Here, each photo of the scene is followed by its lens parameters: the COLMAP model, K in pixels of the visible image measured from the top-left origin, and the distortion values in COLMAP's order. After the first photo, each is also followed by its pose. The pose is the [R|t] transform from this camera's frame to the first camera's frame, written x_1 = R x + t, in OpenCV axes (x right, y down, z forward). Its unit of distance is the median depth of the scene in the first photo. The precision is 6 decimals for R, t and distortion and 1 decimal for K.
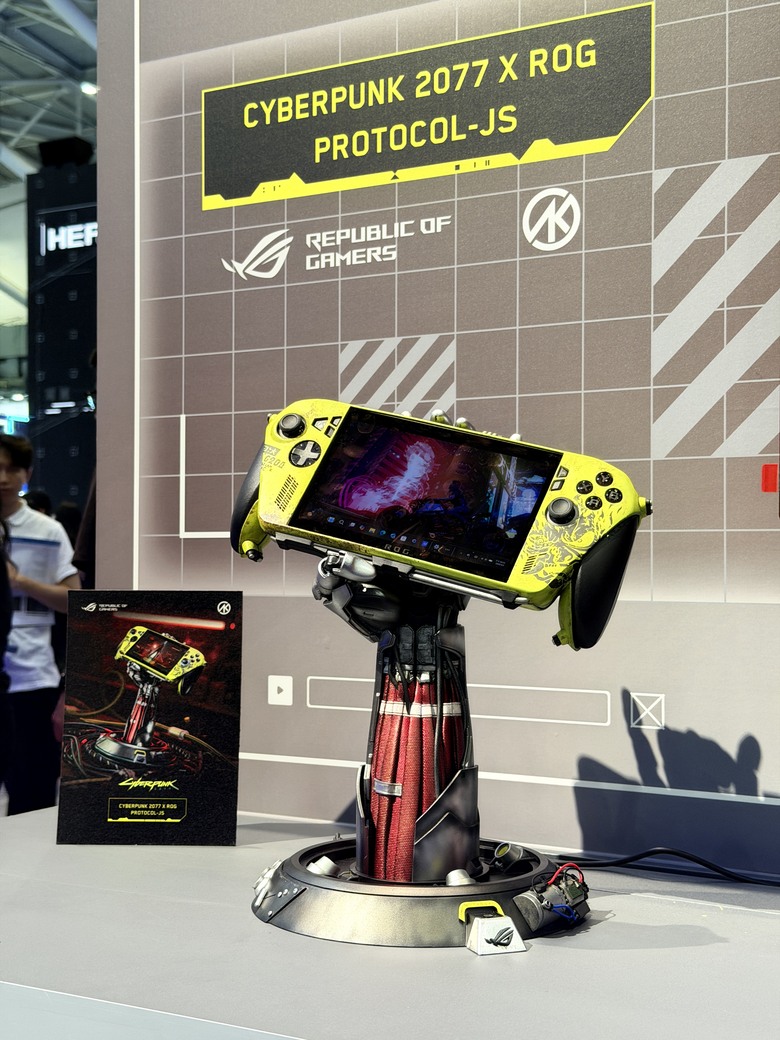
lens RADIAL K [[1447.5, 0, 390.0], [0, 1447.5, 520.0], [0, 0, 1]] dist [0.199625, -0.629664]
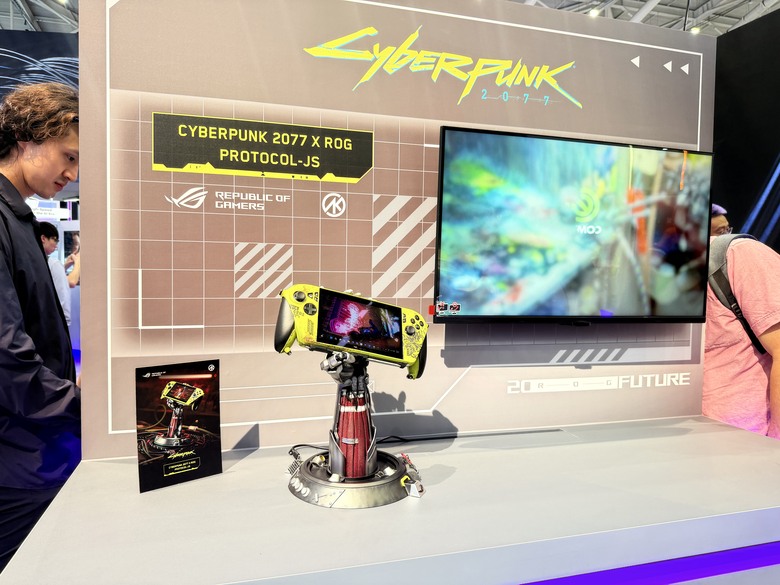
lens RADIAL K [[545.0, 0, 390.0], [0, 545.0, 292.5], [0, 0, 1]] dist [0.001007, -0.003346]
pose [[0.675396, -0.026081, 0.736994, -0.528344], [-0.034093, 0.997202, 0.066532, -0.115094], [-0.736667, -0.070061, 0.672616, 0.255263]]
